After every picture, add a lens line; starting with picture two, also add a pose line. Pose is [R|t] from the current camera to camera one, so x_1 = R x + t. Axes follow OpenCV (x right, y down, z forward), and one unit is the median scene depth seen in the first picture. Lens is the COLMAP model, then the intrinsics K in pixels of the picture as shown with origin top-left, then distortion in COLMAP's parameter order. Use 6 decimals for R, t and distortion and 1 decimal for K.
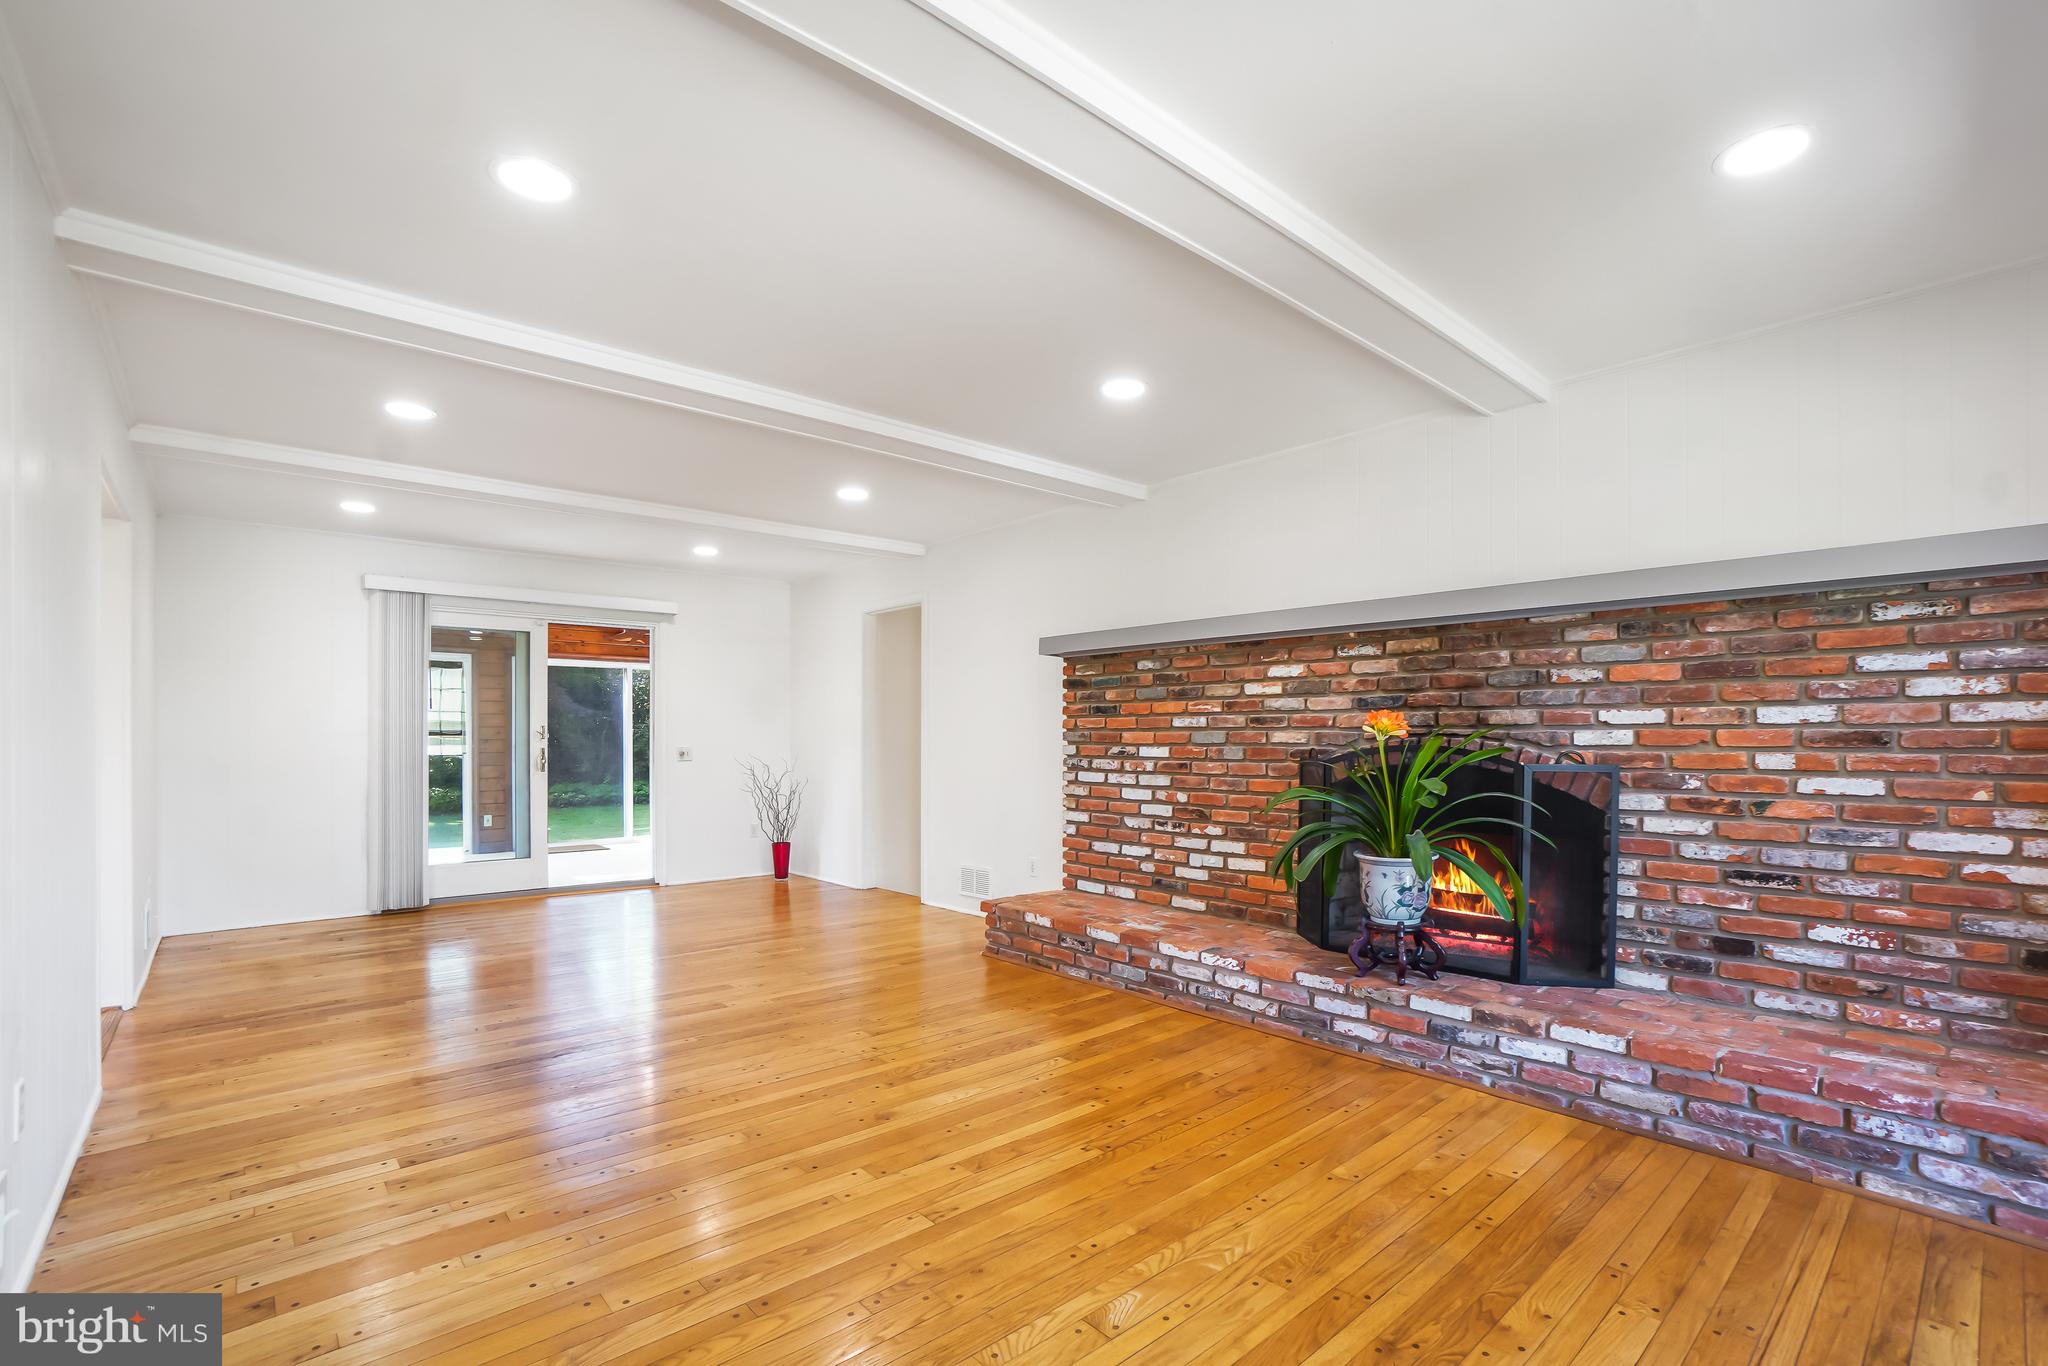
lens RADIAL K [[906.7, 0, 1105.6], [0, 906.7, 750.8], [0, 0, 1]] dist [-0.013903, 0.002347]
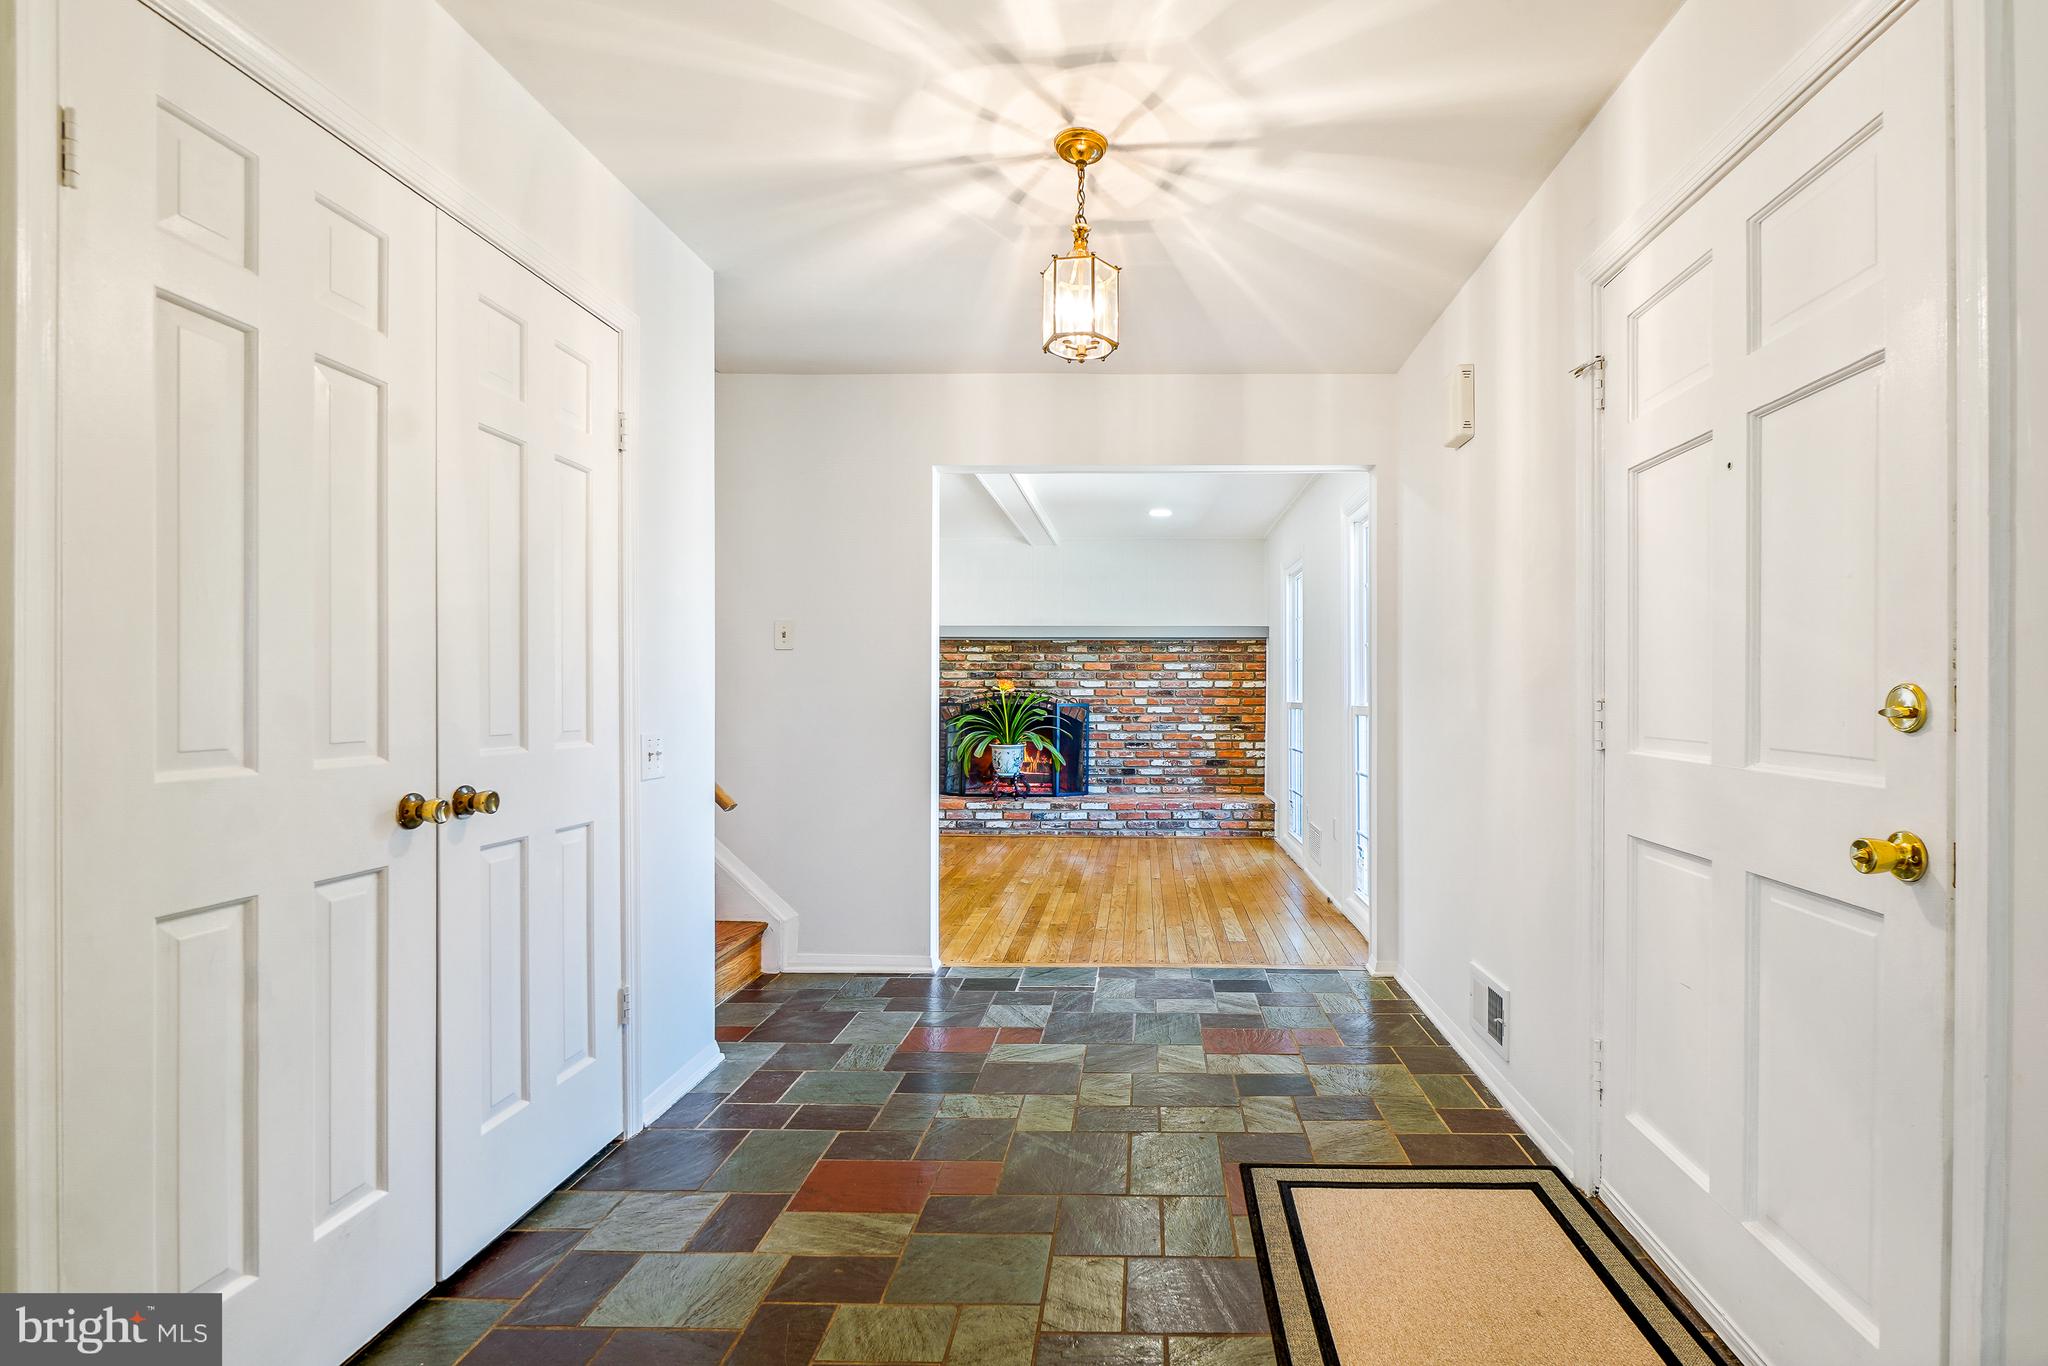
lens RADIAL K [[906.7, 0, 1112.1], [0, 906.7, 690.7], [0, 0, 1]] dist [-0.013903, 0.002347]
pose [[0.718986, 0.008058, 0.694978, -0.878104], [0.009043, 0.999740, -0.020947, 0.026482], [-0.694965, 0.021345, 0.718726, -0.652666]]
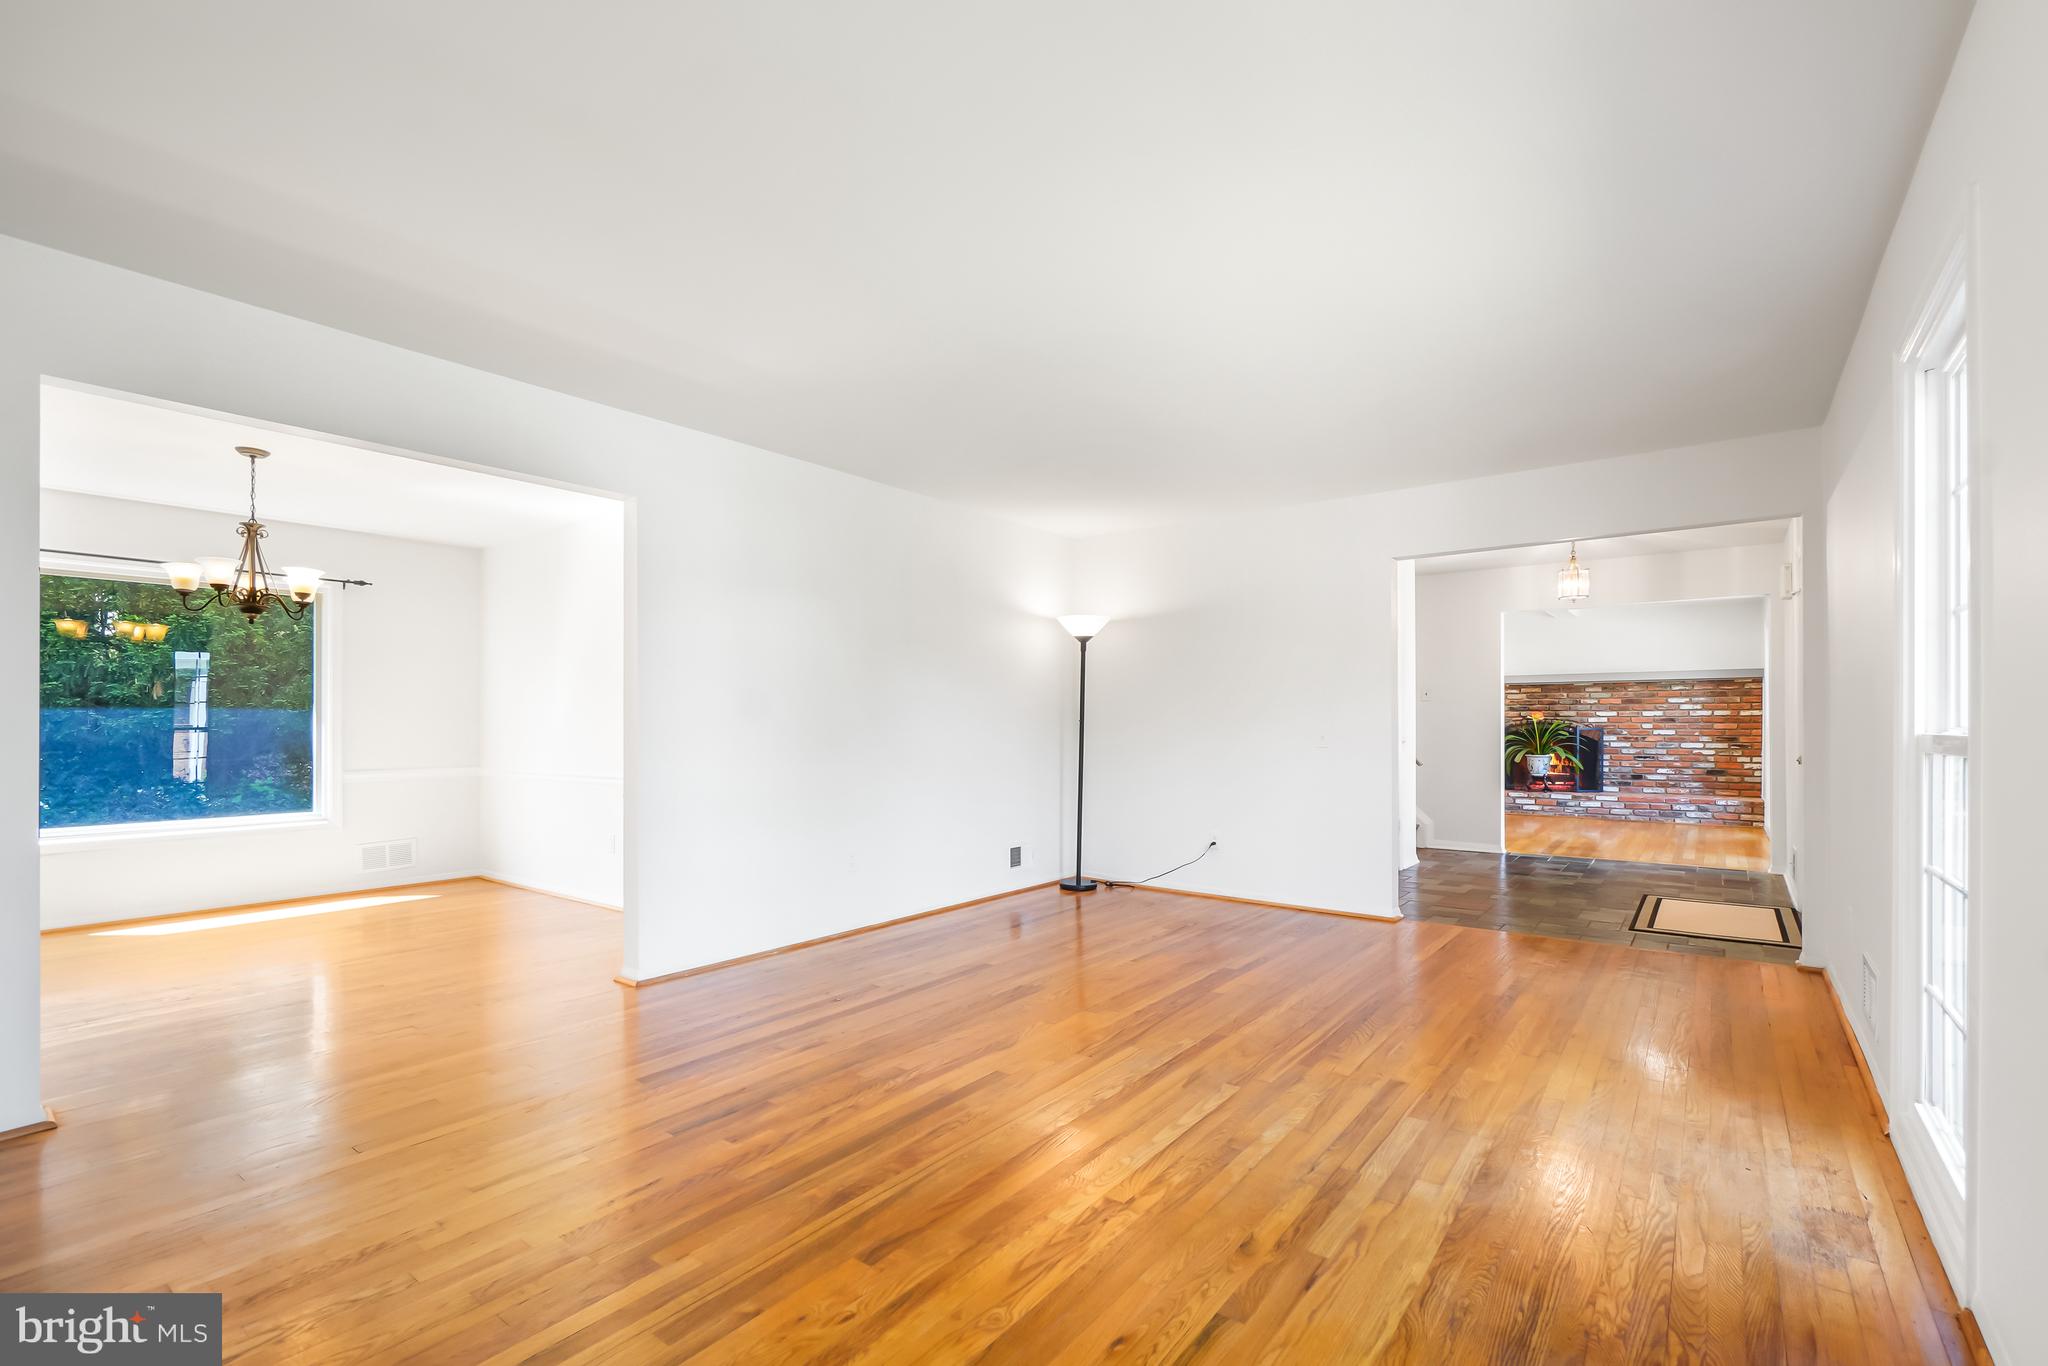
lens RADIAL K [[906.7, 0, 1032.9], [0, 906.7, 723.8], [0, 0, 1]] dist [-0.013903, 0.002347]
pose [[0.988422, 0.002294, 0.151713, -1.691479], [0.000863, 0.999785, -0.020741, 0.056371], [-0.151728, 0.020632, 0.988207, -1.666481]]
